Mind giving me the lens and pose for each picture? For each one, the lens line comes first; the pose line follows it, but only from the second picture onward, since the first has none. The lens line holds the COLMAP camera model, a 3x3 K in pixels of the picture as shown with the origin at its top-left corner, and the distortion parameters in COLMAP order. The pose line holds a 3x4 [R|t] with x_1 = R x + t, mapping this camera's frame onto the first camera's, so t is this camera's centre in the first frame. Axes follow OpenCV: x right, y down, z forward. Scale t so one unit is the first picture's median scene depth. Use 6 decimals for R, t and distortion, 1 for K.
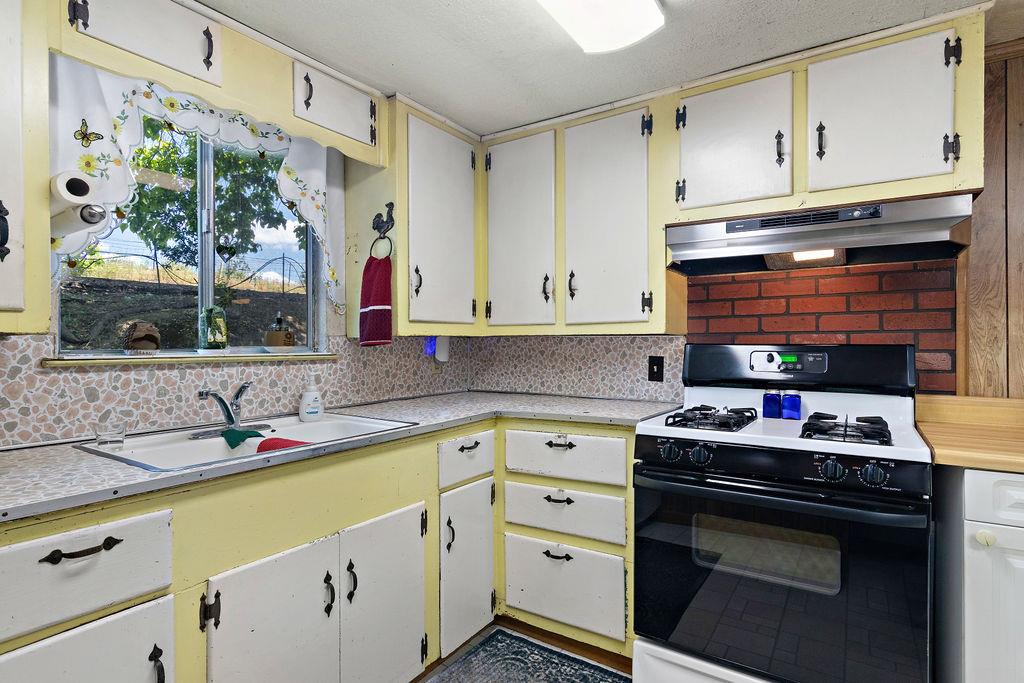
lens RADIAL K [[525.2, 0, 505.2], [0, 525.2, 345.5], [0, 0, 1]] dist [0.000244, 0.002291]
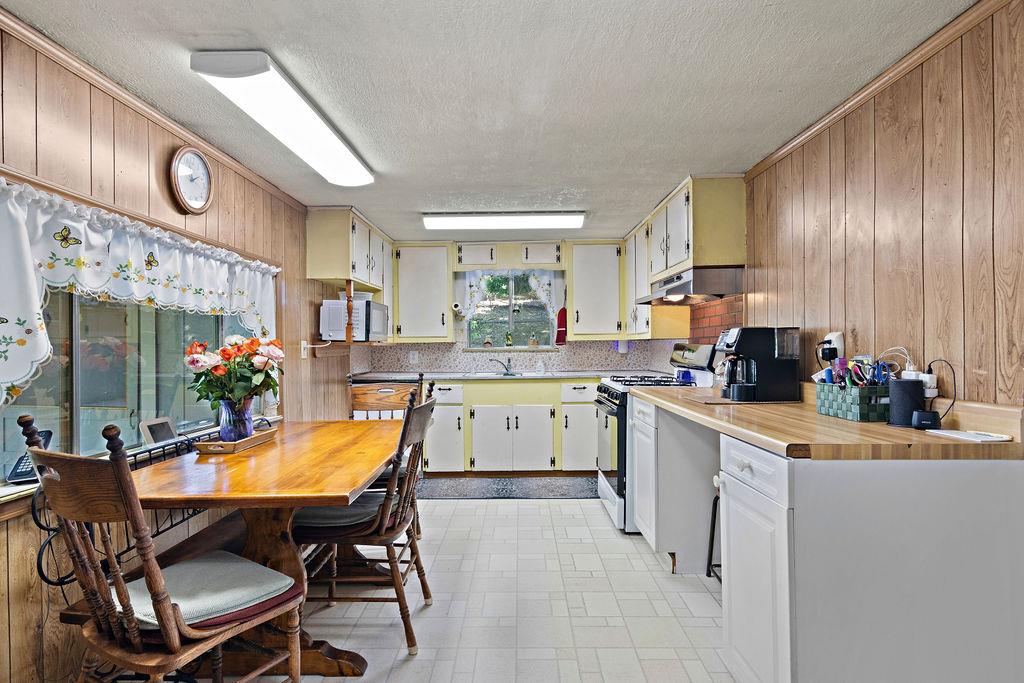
lens RADIAL K [[525.2, 0, 508.2], [0, 525.2, 341.3], [0, 0, 1]] dist [0.000244, 0.002291]
pose [[0.547054, -0.004980, -0.837082, 1.745751], [0.002098, 0.999987, -0.004578, -0.007151], [0.837094, 0.000749, 0.547058, -0.552572]]
